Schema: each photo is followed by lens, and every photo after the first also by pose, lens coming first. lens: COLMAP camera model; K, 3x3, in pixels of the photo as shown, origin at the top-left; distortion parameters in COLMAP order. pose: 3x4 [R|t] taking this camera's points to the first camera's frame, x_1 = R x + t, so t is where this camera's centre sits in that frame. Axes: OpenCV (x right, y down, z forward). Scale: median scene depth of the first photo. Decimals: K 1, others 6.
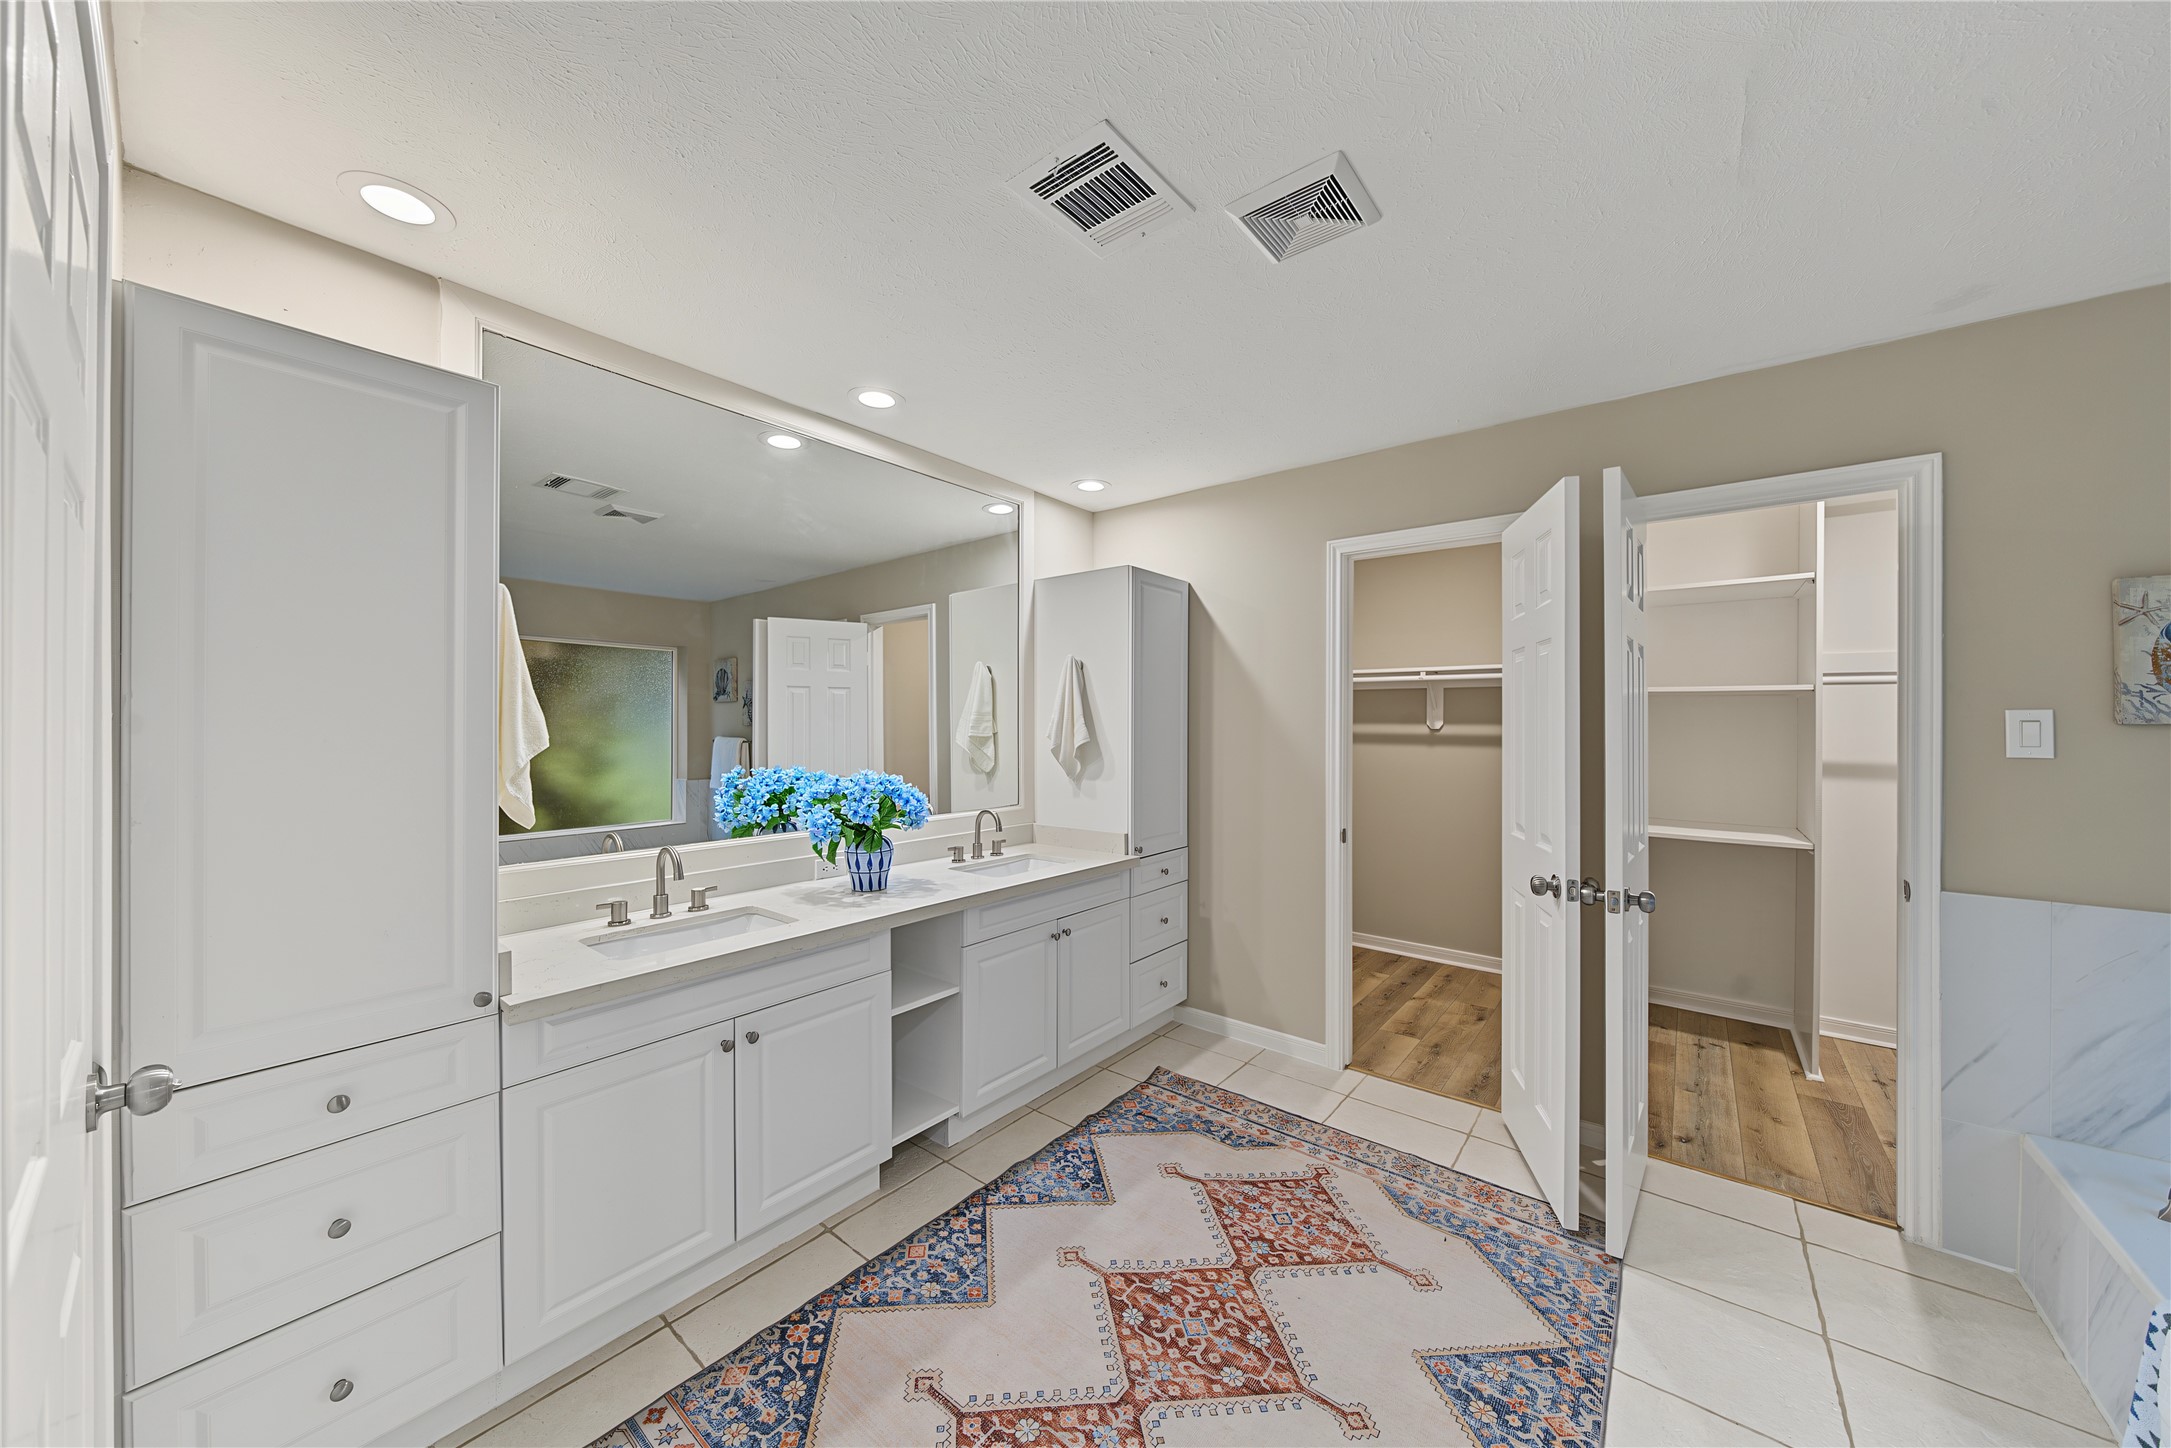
lens RADIAL K [[752.4, 0, 1087.7], [0, 752.4, 731.1], [0, 0, 1]] dist [-0.000255, 0.000076]
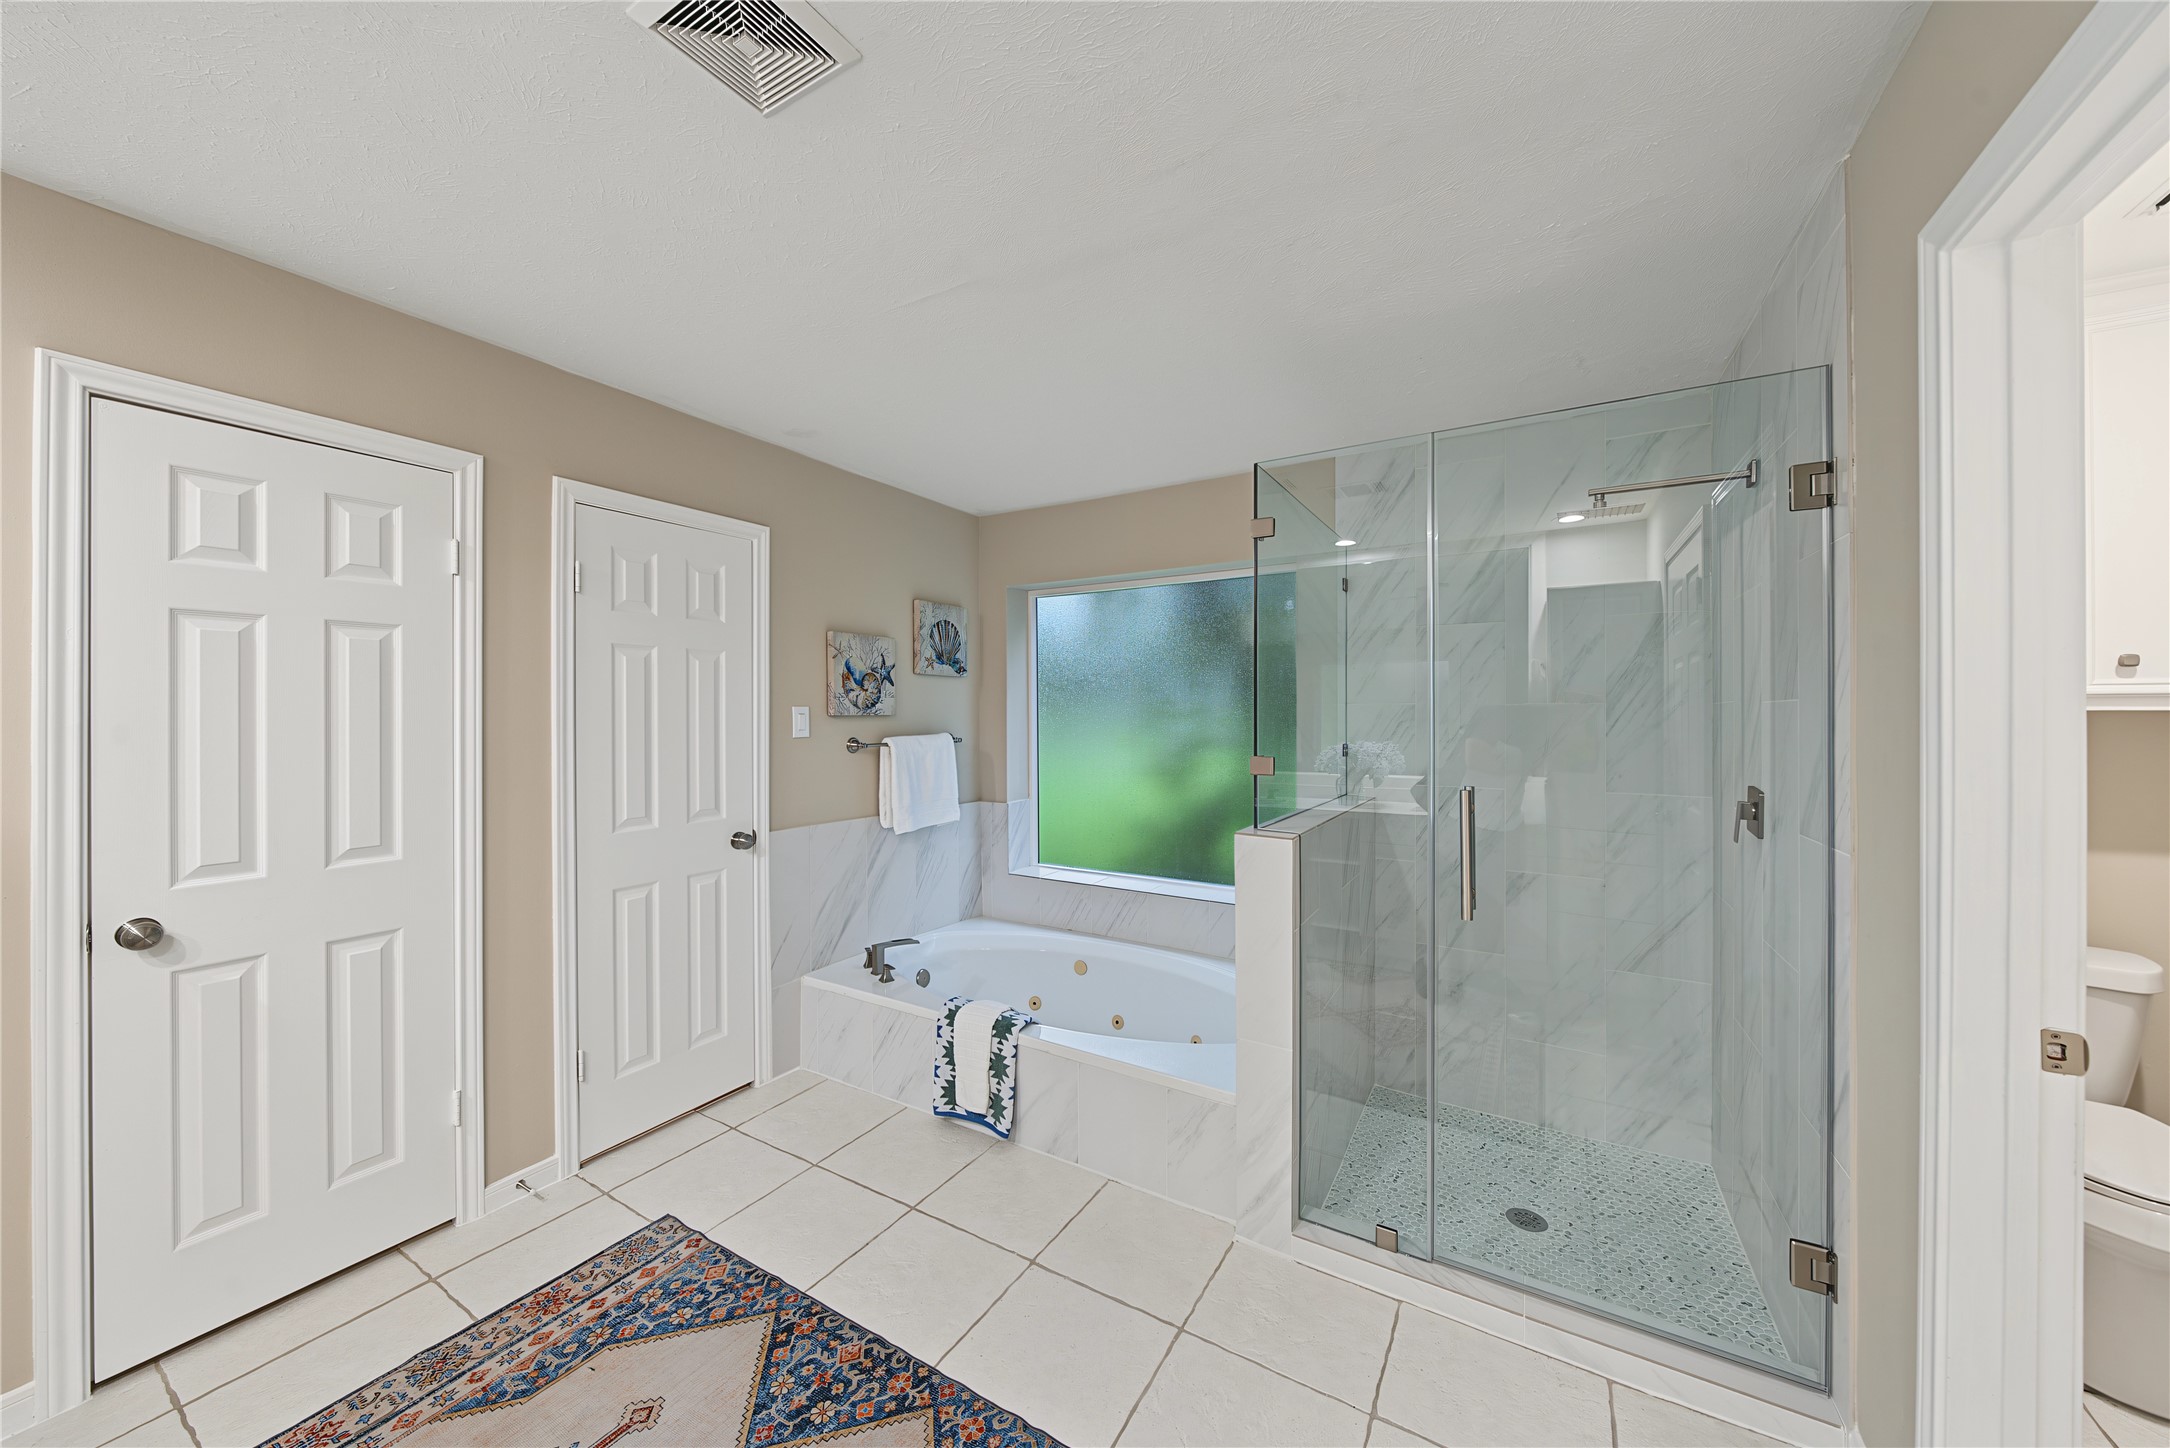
lens RADIAL K [[752.0, 0, 1093.4], [0, 752.0, 713.0], [0, 0, 1]] dist [-0.000255, 0.000076]
pose [[-0.135269, 0.007331, 0.990782, -0.416601], [0.005946, 0.999961, -0.006587, -0.000783], [-0.990791, 0.005000, -0.135308, 0.643909]]
